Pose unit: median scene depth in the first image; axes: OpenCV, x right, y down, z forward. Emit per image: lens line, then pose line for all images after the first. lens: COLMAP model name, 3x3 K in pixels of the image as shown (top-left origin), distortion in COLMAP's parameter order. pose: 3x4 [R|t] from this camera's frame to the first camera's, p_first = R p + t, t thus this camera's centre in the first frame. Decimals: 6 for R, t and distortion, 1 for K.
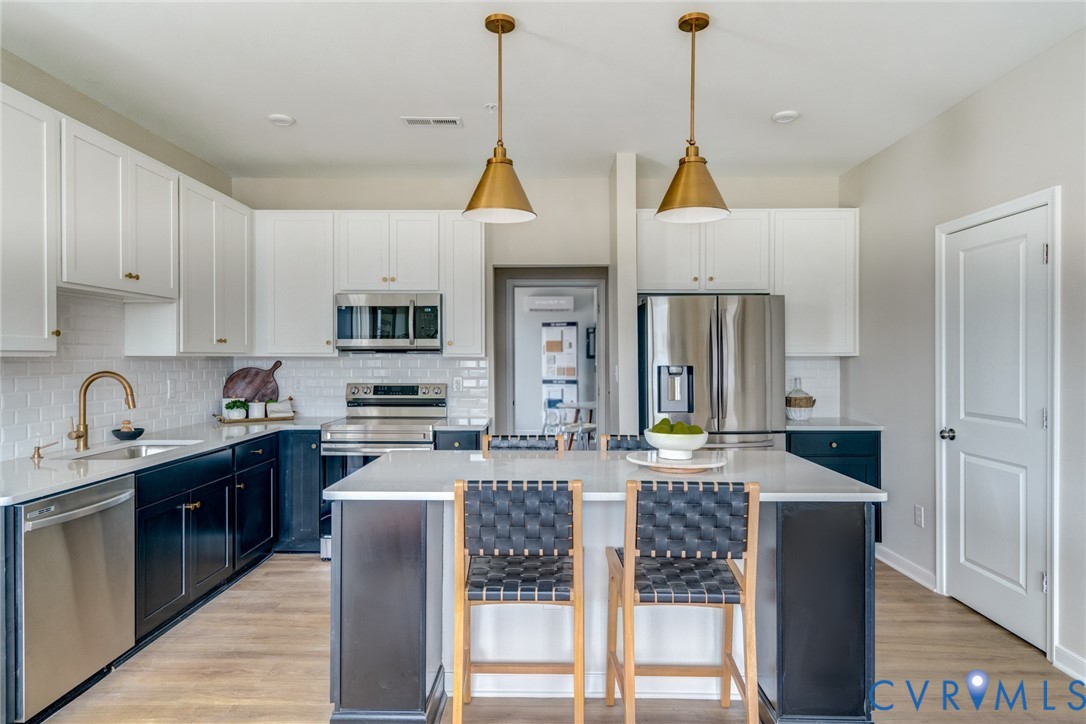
lens RADIAL K [[649.6, 0, 536.4], [0, 649.6, 363.3], [0, 0, 1]] dist [0.003107, 0.002323]
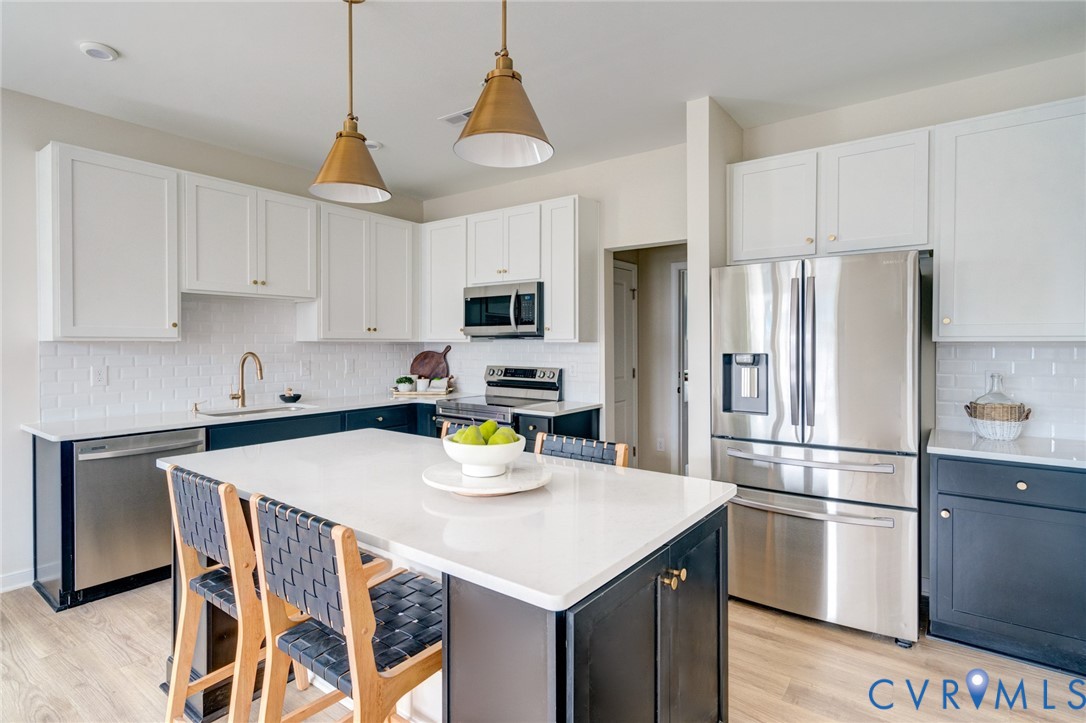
lens RADIAL K [[550.6, 0, 545.2], [0, 550.6, 353.5], [0, 0, 1]] dist [-0.001886, -0.000320]
pose [[0.807647, 0.013633, -0.589509, 0.384602], [-0.008306, 0.999897, 0.011744, -0.002817], [0.589608, -0.004589, 0.807676, 0.300035]]
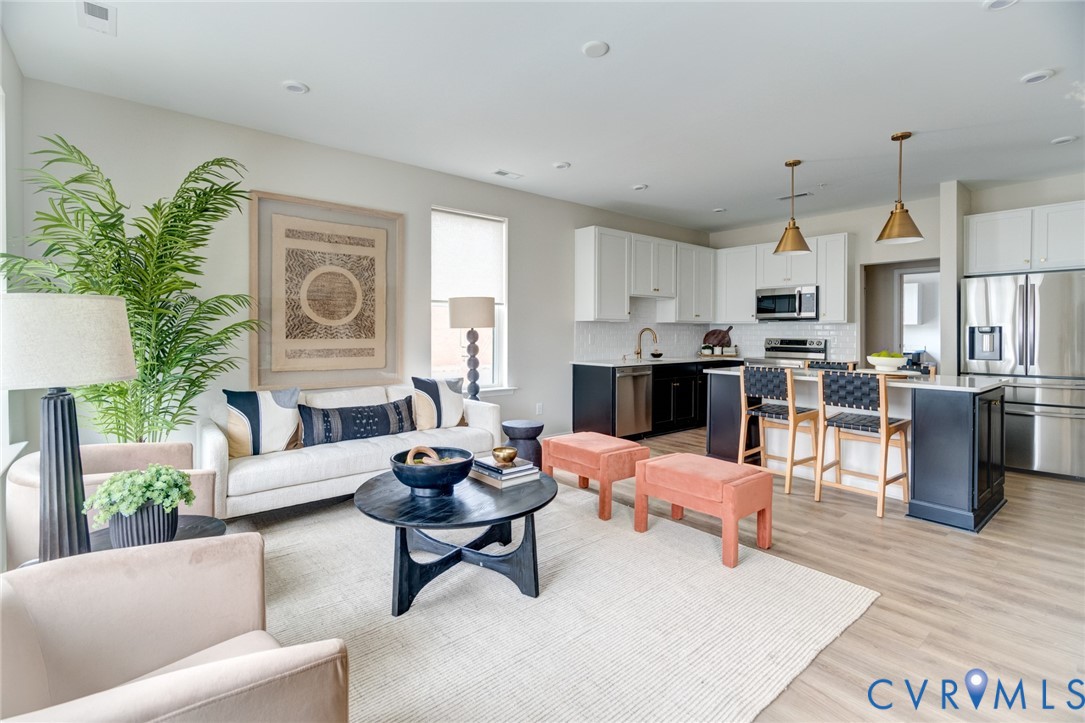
lens RADIAL K [[505.5, 0, 536.5], [0, 505.5, 342.0], [0, 0, 1]] dist [-0.003546, 0.002326]
pose [[0.642526, 0.020651, -0.765986, 0.401167], [-0.011340, 0.999784, 0.017442, 0.025724], [0.766180, -0.002520, 0.642621, -0.417146]]
